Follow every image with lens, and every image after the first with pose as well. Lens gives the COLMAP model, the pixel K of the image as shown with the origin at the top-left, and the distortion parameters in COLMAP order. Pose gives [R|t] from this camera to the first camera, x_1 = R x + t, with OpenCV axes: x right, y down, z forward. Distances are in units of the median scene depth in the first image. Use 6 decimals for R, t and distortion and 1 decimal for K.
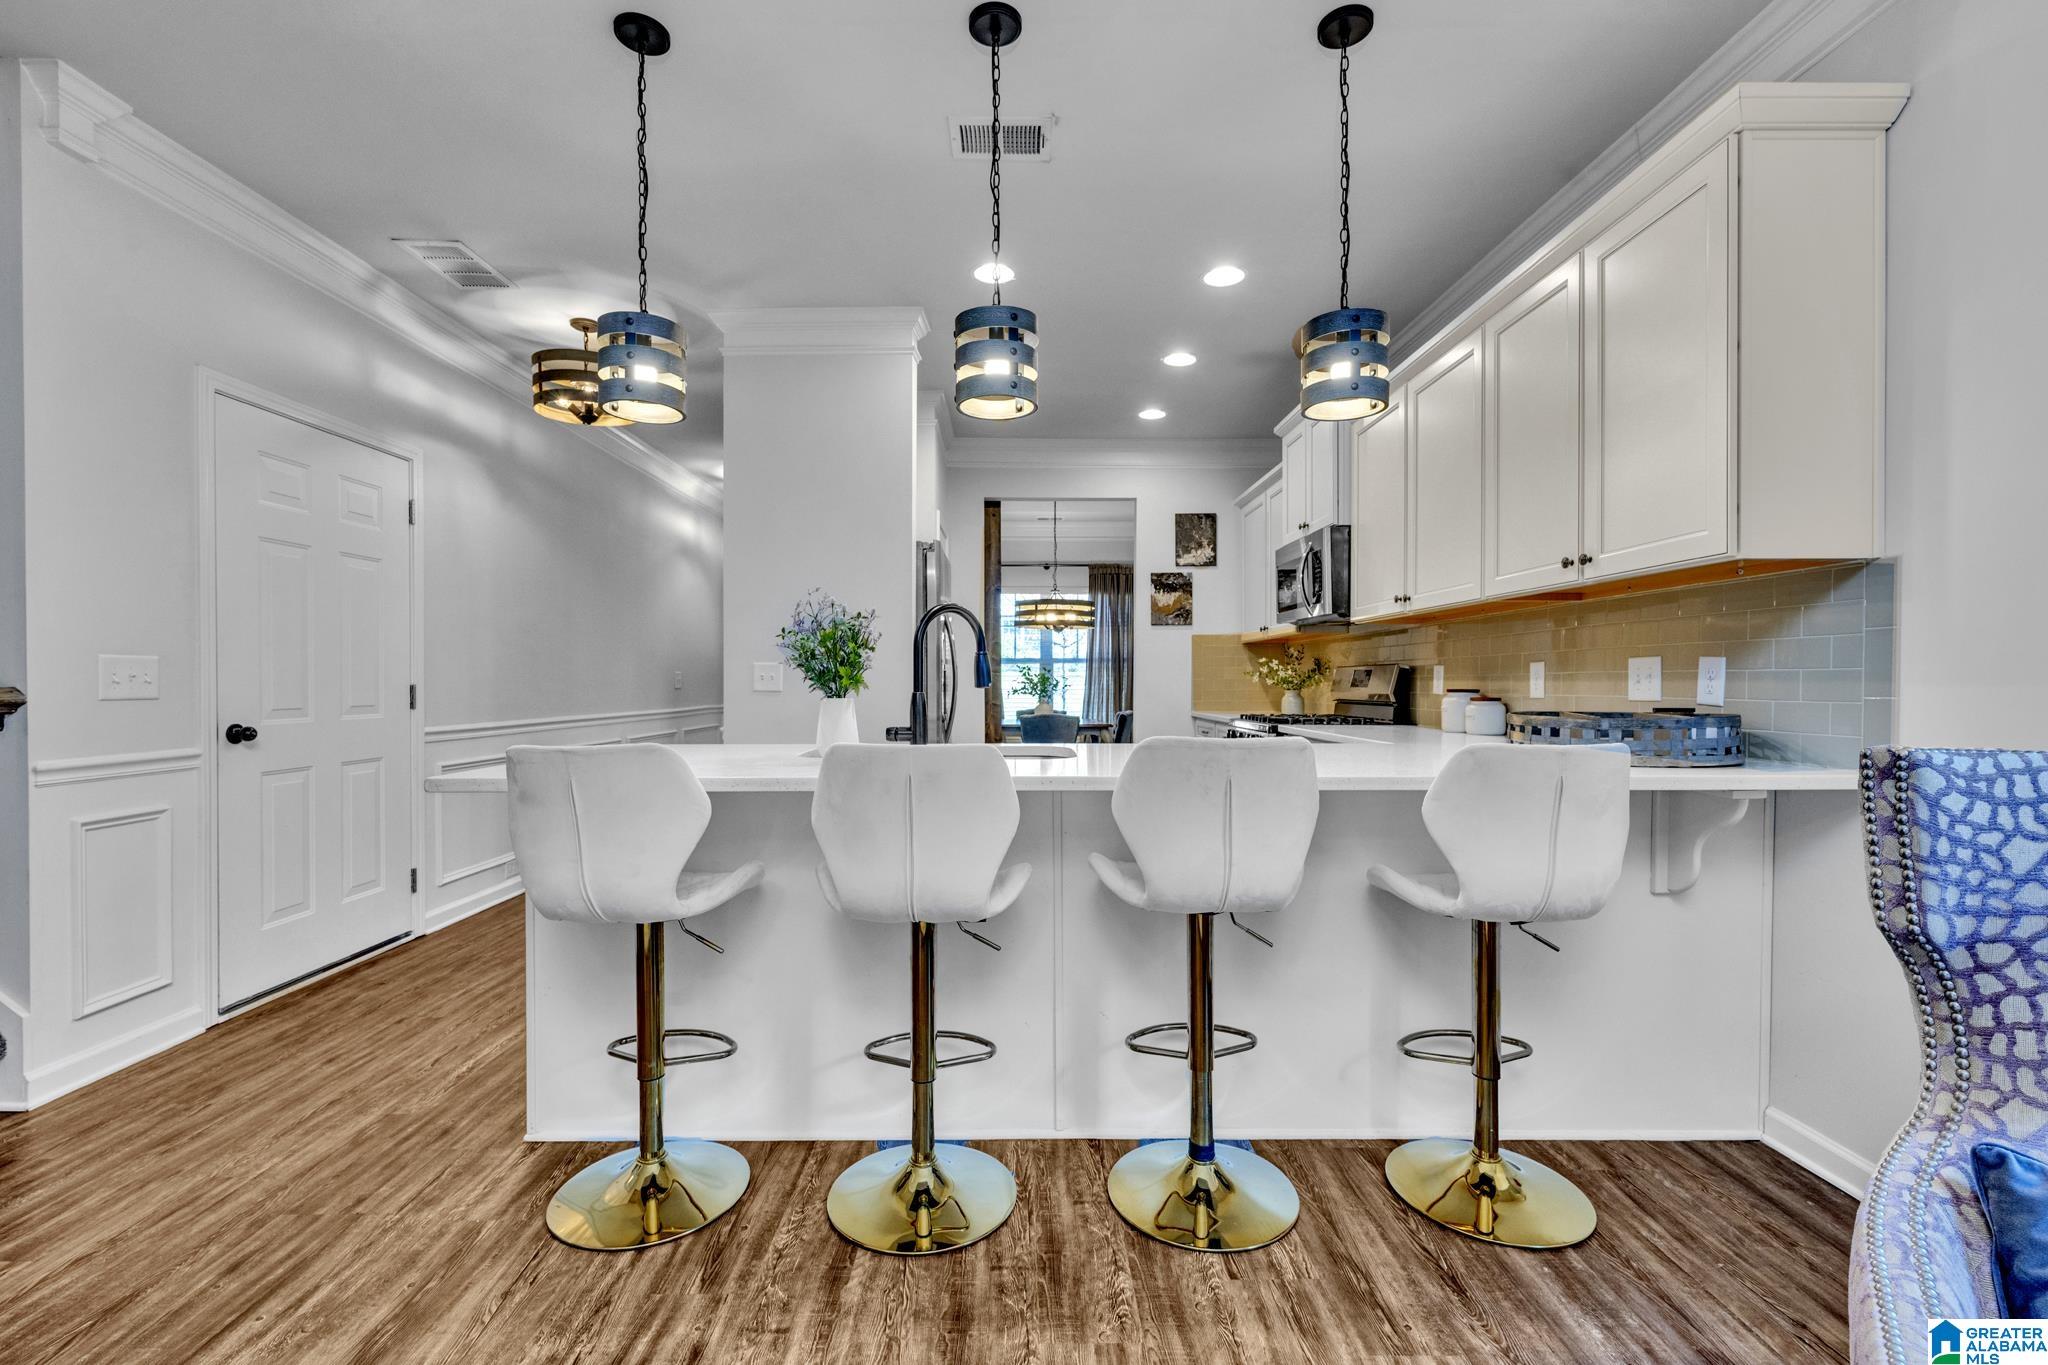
lens RADIAL K [[819.2, 0, 1024.0], [0, 819.2, 682.5], [0, 0, 1]] dist [0.000482, 0.000034]
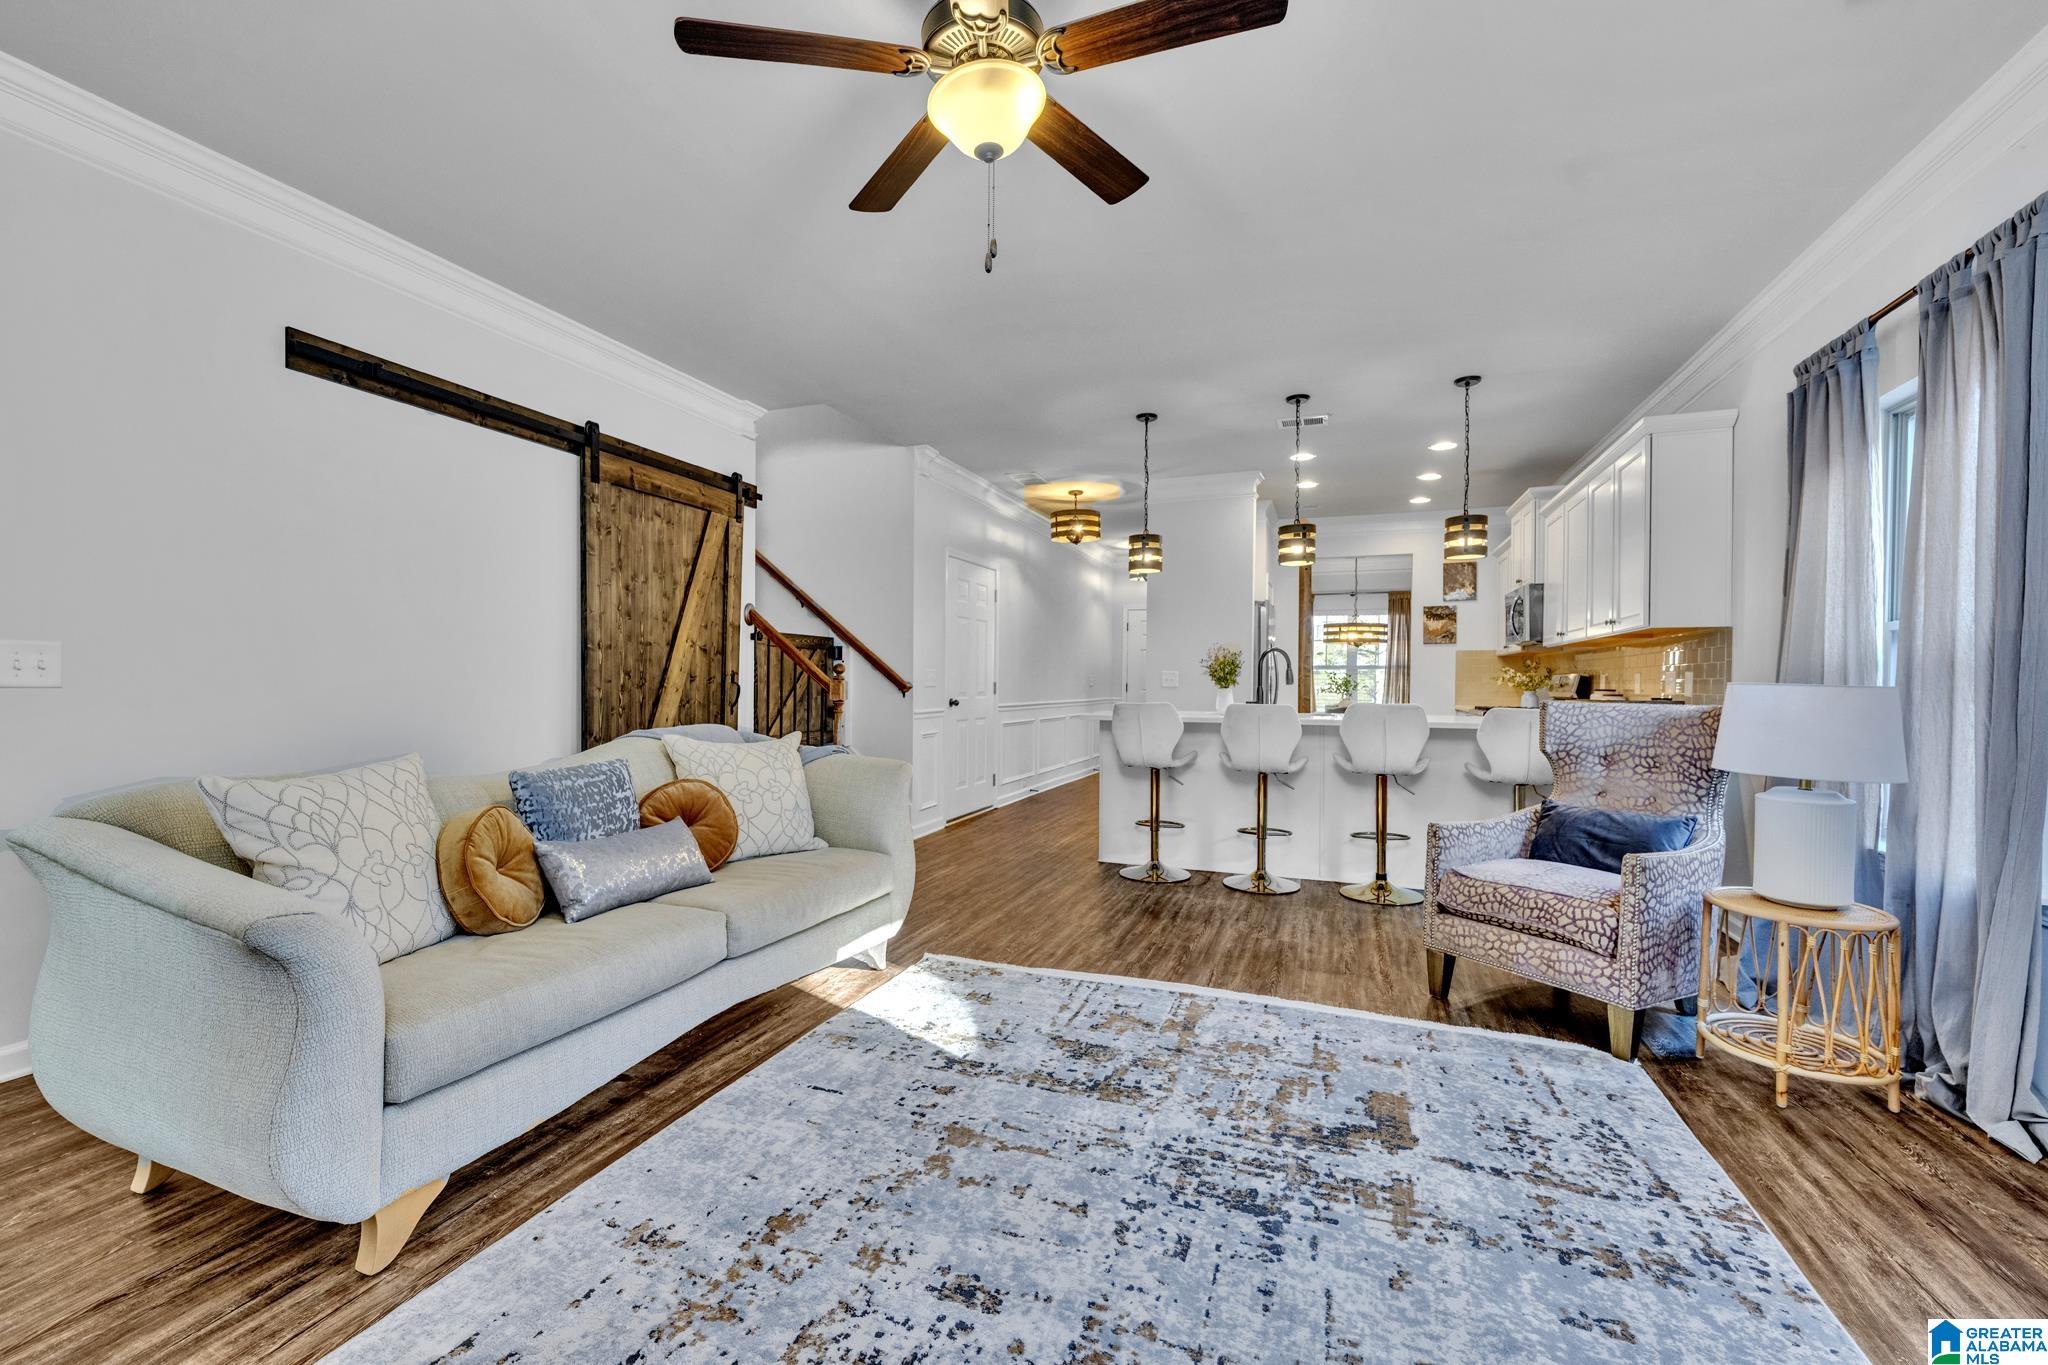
lens RADIAL K [[819.2, 0, 1024.0], [0, 819.2, 682.5], [0, 0, 1]] dist [0.000482, 0.000034]
pose [[0.926442, 0.007132, -0.376369, 0.053941], [-0.007976, 0.999968, -0.000686, 0.003339], [0.376352, 0.003638, 0.926470, -0.612202]]
